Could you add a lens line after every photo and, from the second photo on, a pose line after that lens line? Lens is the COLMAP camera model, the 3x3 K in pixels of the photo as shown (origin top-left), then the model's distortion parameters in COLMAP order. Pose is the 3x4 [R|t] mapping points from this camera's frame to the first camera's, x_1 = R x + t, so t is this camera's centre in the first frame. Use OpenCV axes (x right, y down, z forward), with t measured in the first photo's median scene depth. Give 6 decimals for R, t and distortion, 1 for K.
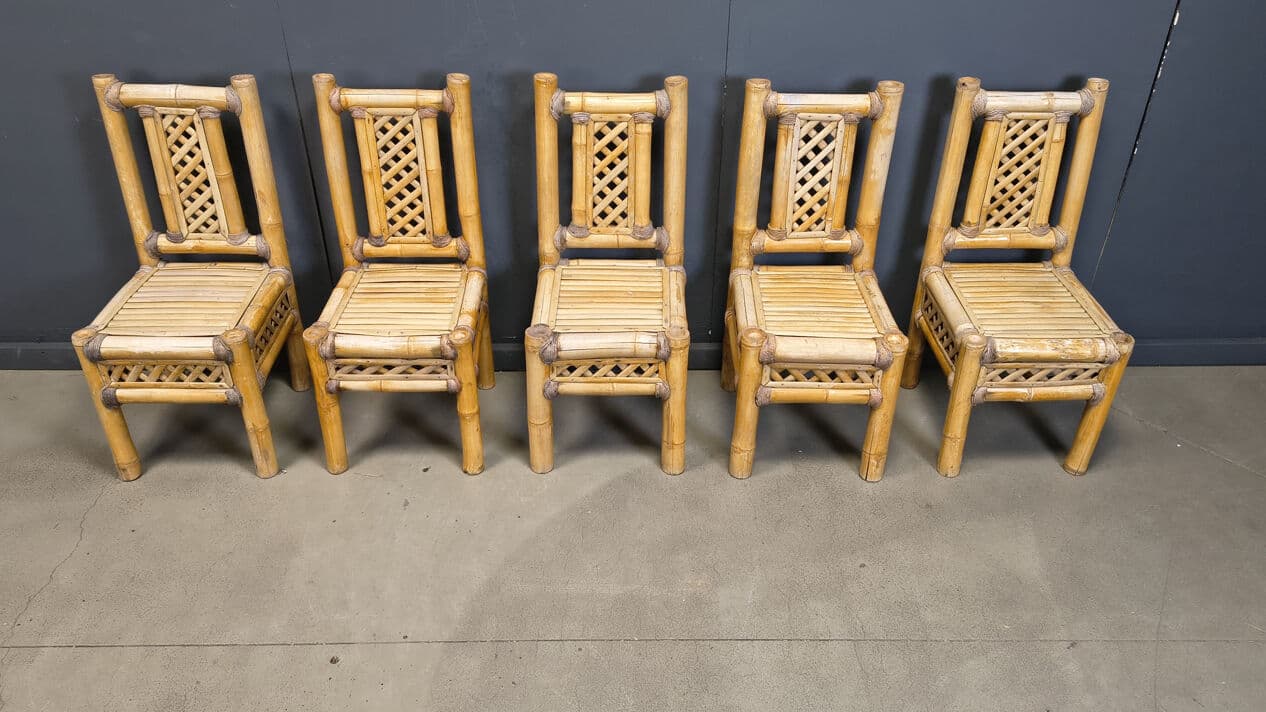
lens RADIAL K [[970.1, 0, 632.0], [0, 970.1, 361.0], [0, 0, 1]] dist [0.049359, -0.031208]
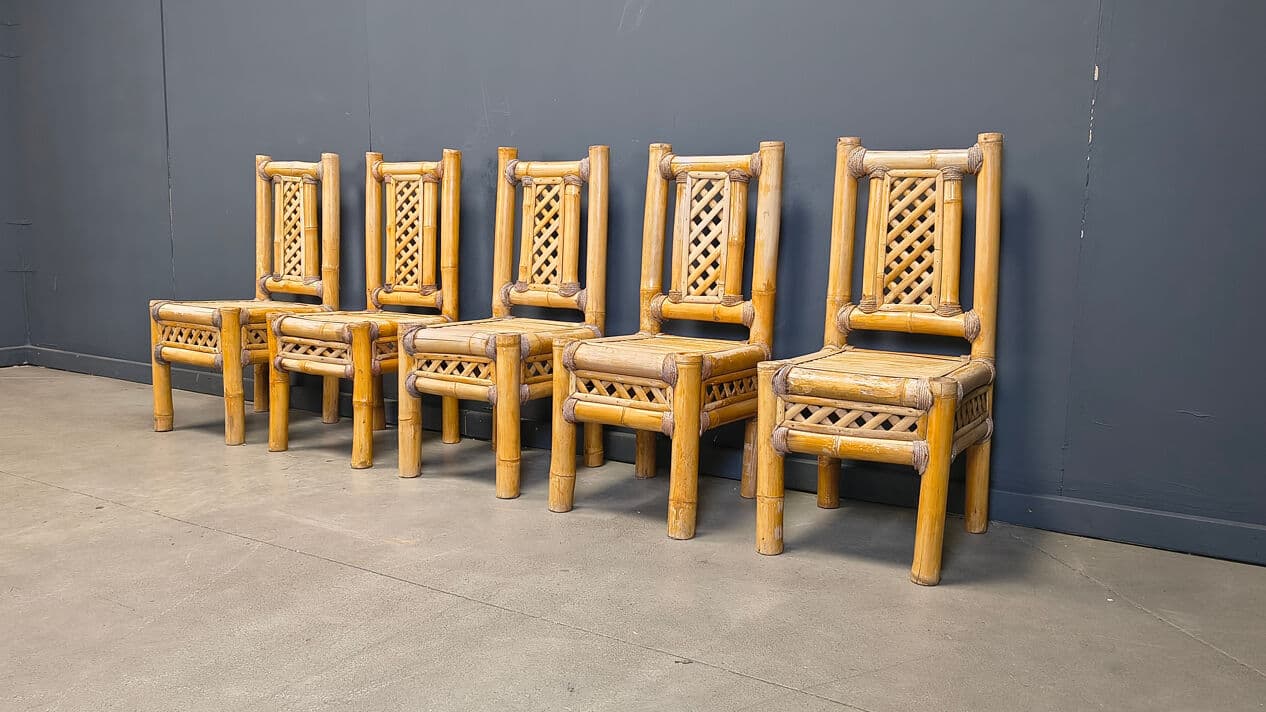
lens RADIAL K [[970.1, 0, 629.9], [0, 970.1, 356.5], [0, 0, 1]] dist [0.049359, -0.031208]
pose [[0.847745, 0.078669, -0.524537, 0.674023], [-0.301894, 0.884687, -0.355231, 0.308788], [0.436105, 0.459500, 0.773739, 0.251717]]
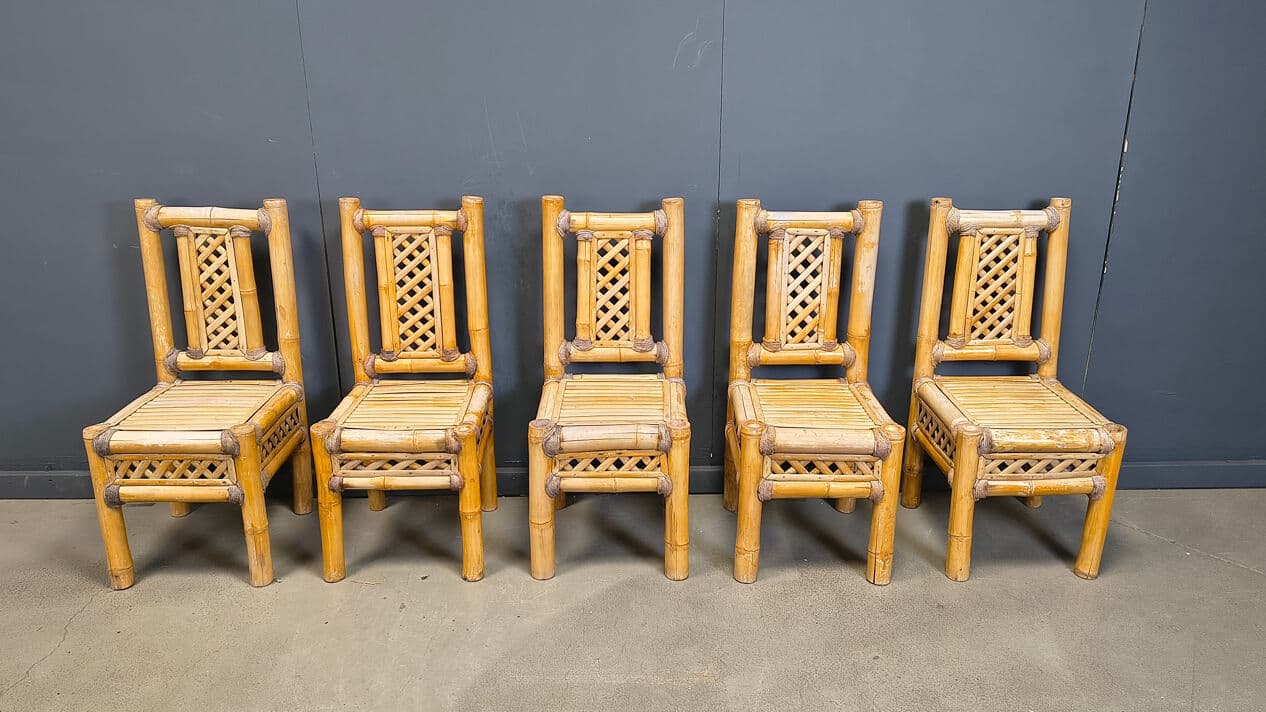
lens RADIAL K [[970.1, 0, 637.9], [0, 970.1, 361.7], [0, 0, 1]] dist [0.049359, -0.031208]
pose [[0.999968, -0.007404, 0.002936, 0.001829], [0.007913, 0.965692, -0.259568, 0.164527], [-0.000913, 0.259583, 0.965720, -0.002470]]
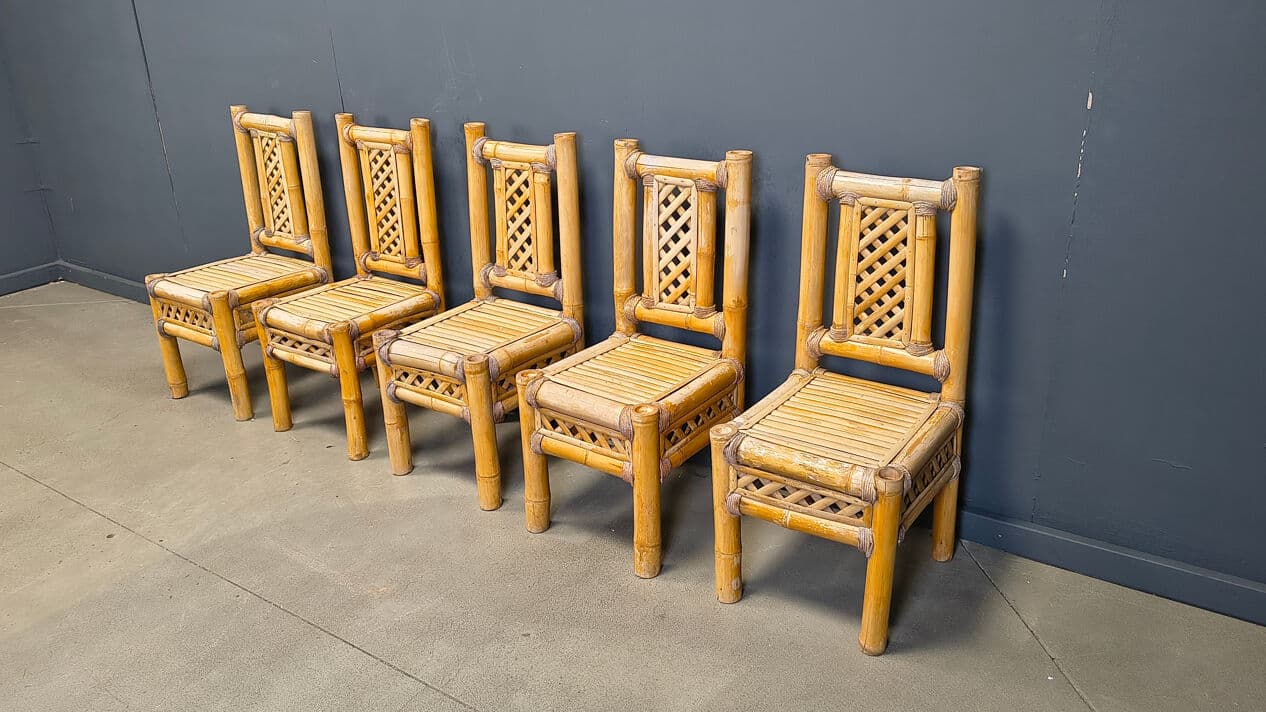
lens RADIAL K [[970.1, 0, 630.5], [0, 970.1, 354.0], [0, 0, 1]] dist [0.049359, -0.031208]
pose [[0.810366, 0.184861, -0.555998, 0.719512], [-0.285208, 0.953369, -0.098709, 0.020541], [0.511824, 0.238565, 0.825302, 0.221709]]
